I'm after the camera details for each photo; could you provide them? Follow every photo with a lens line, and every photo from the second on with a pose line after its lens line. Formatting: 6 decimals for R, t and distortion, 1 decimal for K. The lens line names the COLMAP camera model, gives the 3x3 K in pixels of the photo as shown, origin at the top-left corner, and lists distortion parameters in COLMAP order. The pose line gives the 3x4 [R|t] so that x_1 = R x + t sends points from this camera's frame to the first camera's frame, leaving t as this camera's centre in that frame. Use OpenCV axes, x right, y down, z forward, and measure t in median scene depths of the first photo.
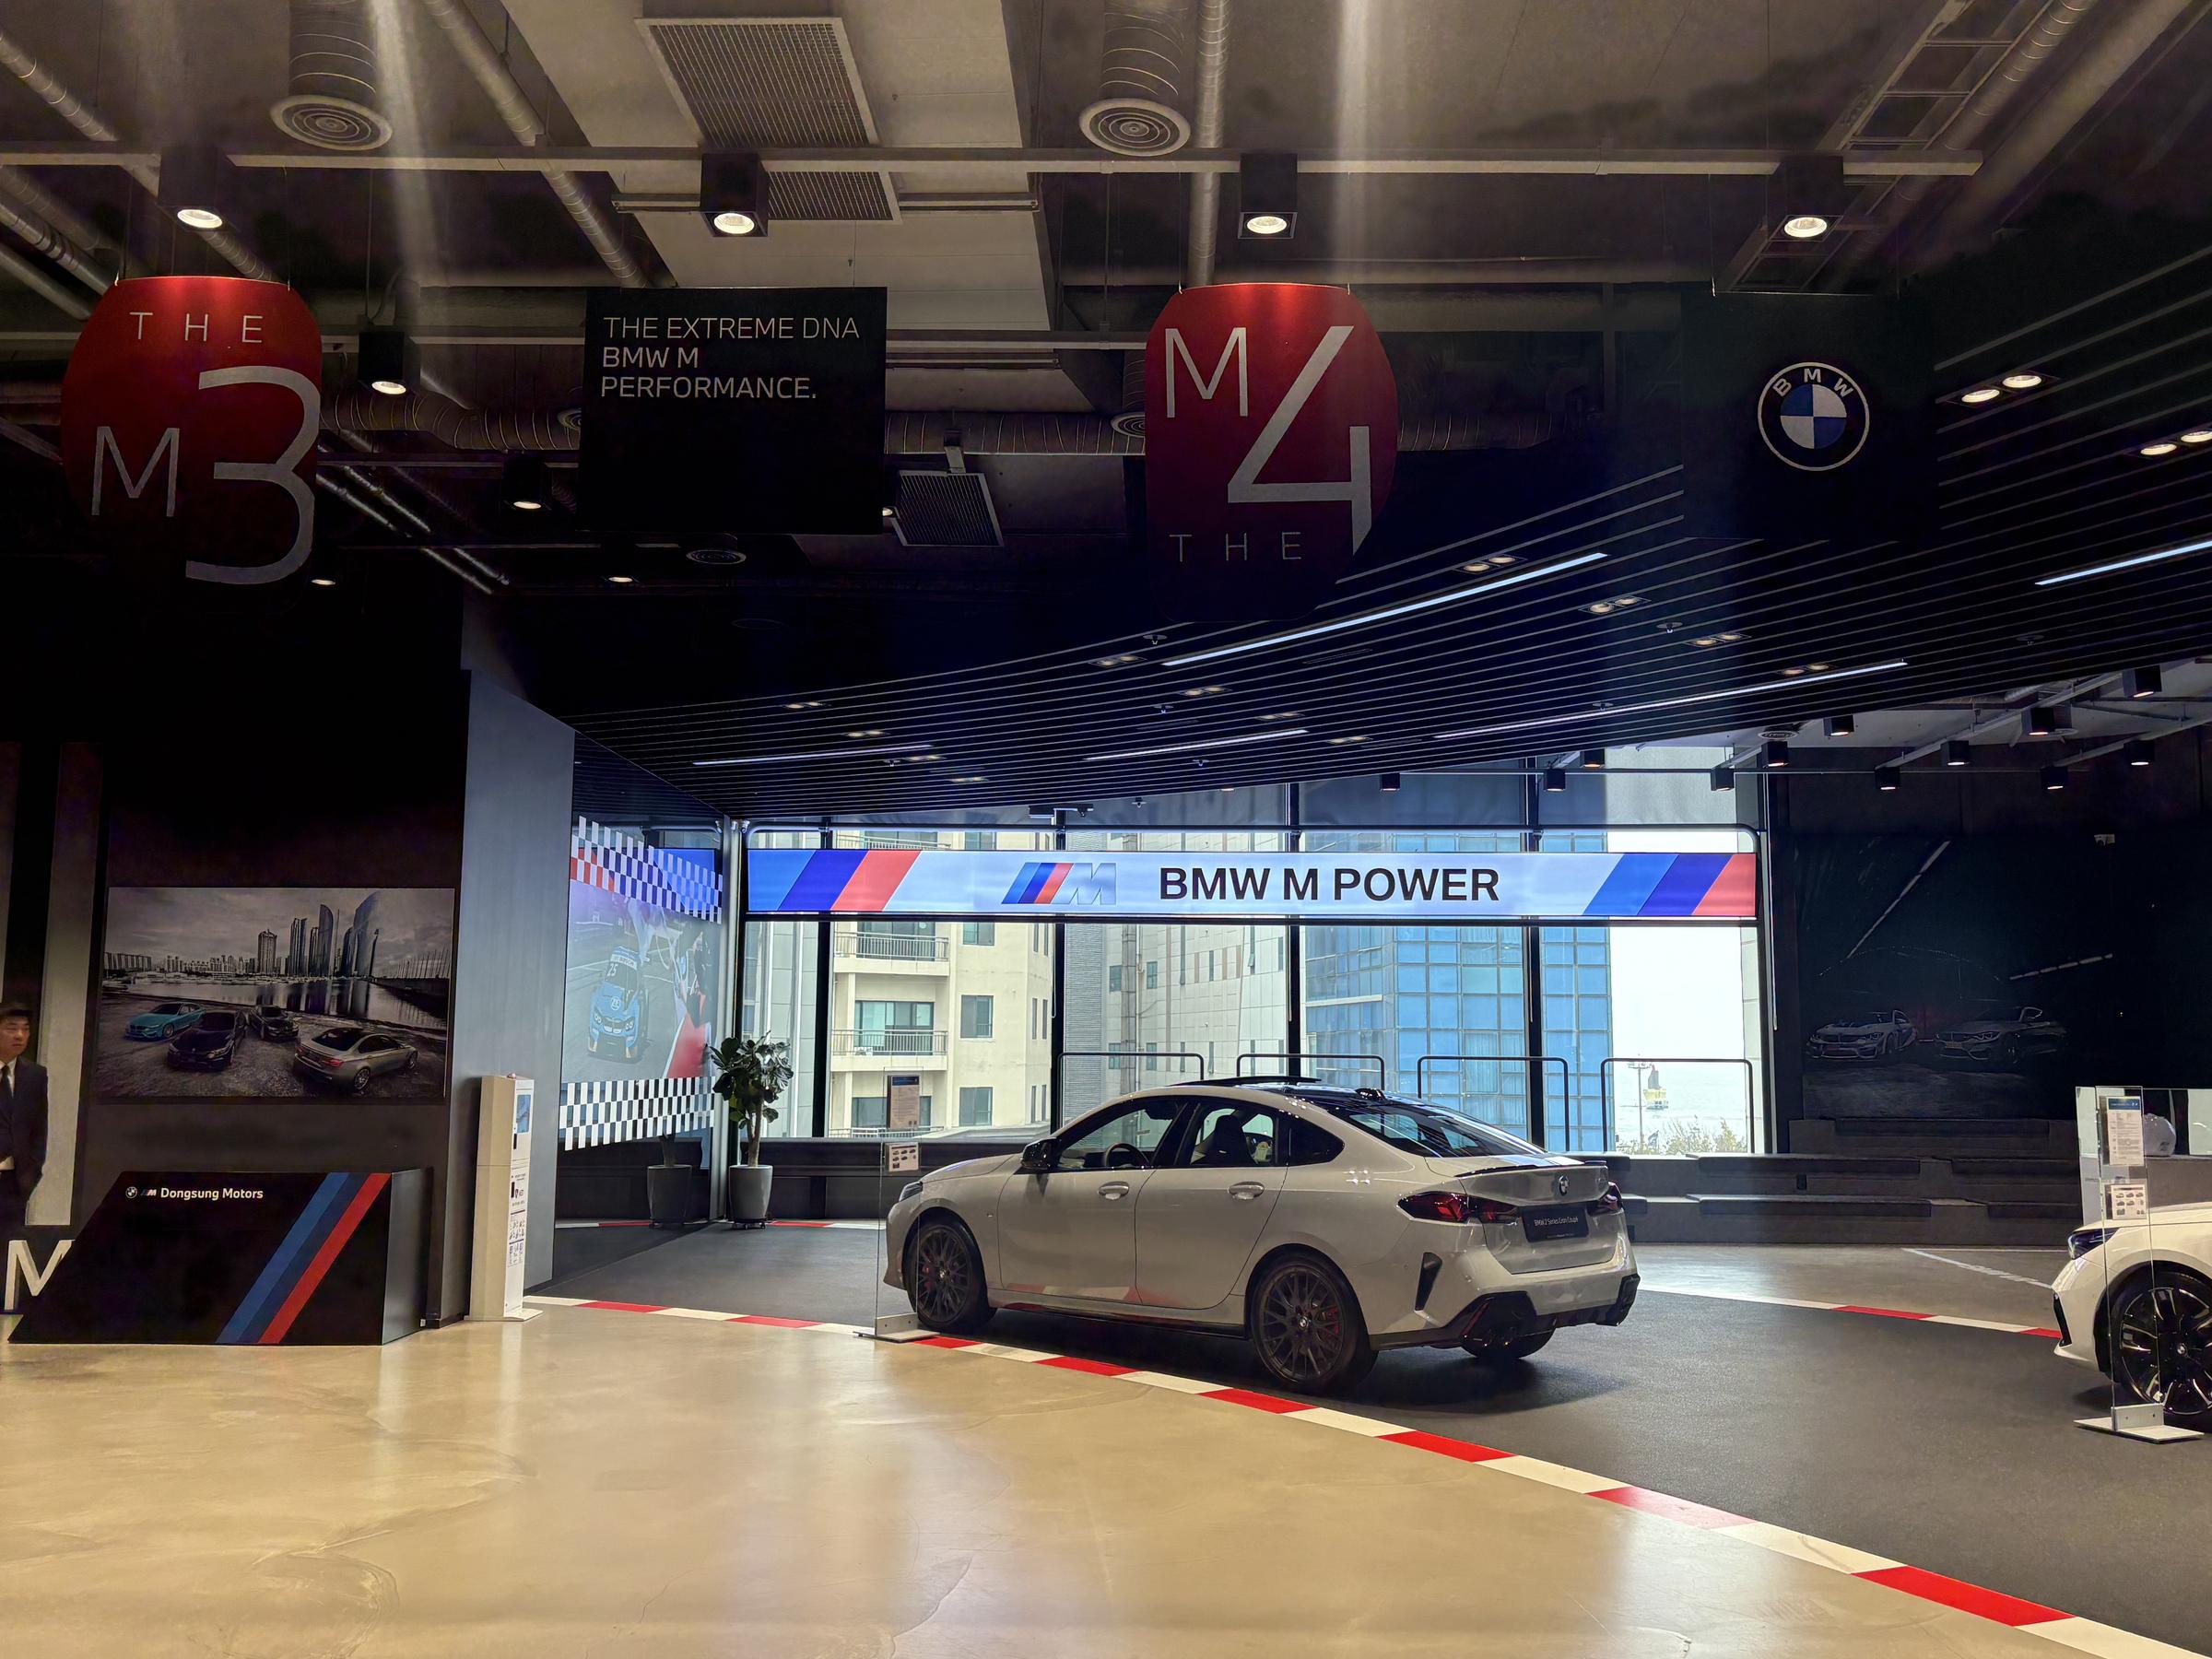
lens RADIAL K [[1854.0, 0, 1108.2], [0, 1854.0, 820.3], [0, 0, 1]] dist [0.067402, -0.002590]
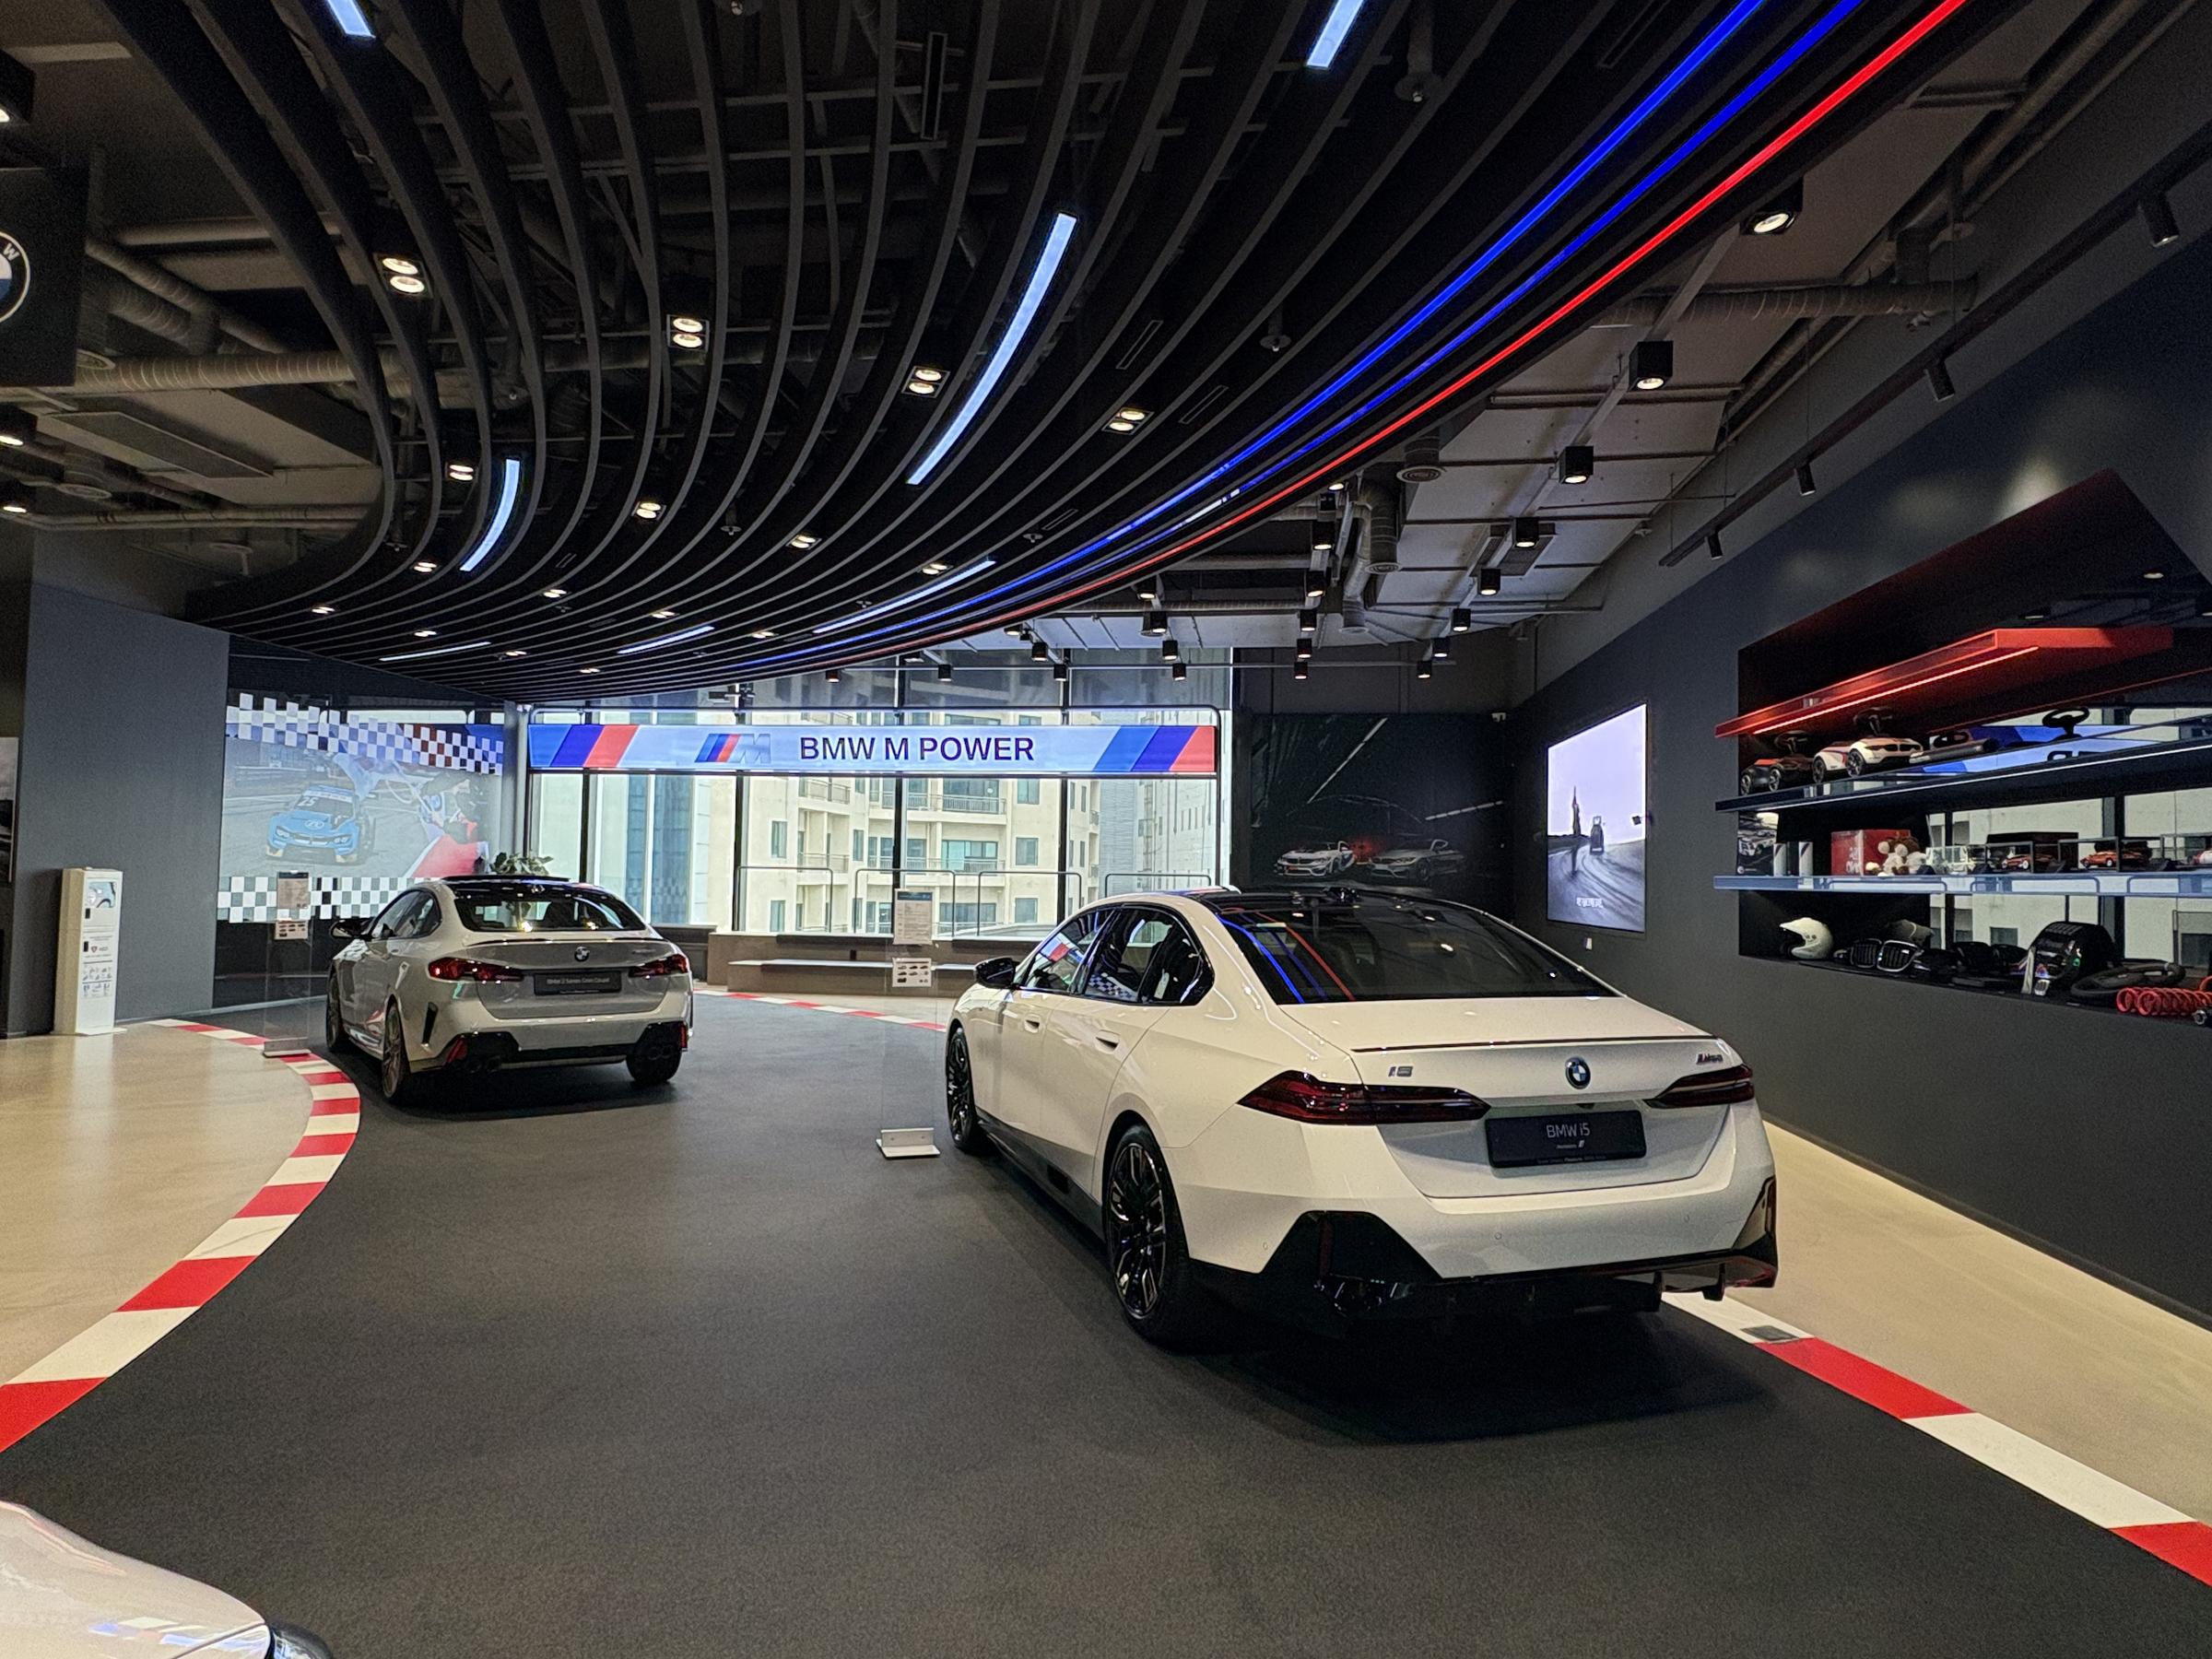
lens RADIAL K [[1227.5, 0, 1105.2], [0, 1227.5, 839.1], [0, 0, 1]] dist [0.008864, 0.001019]
pose [[0.994551, 0.009202, -0.103844, 0.356673], [0.000386, 0.995765, 0.091932, 0.017276], [0.104250, -0.091471, 0.990336, 0.092749]]
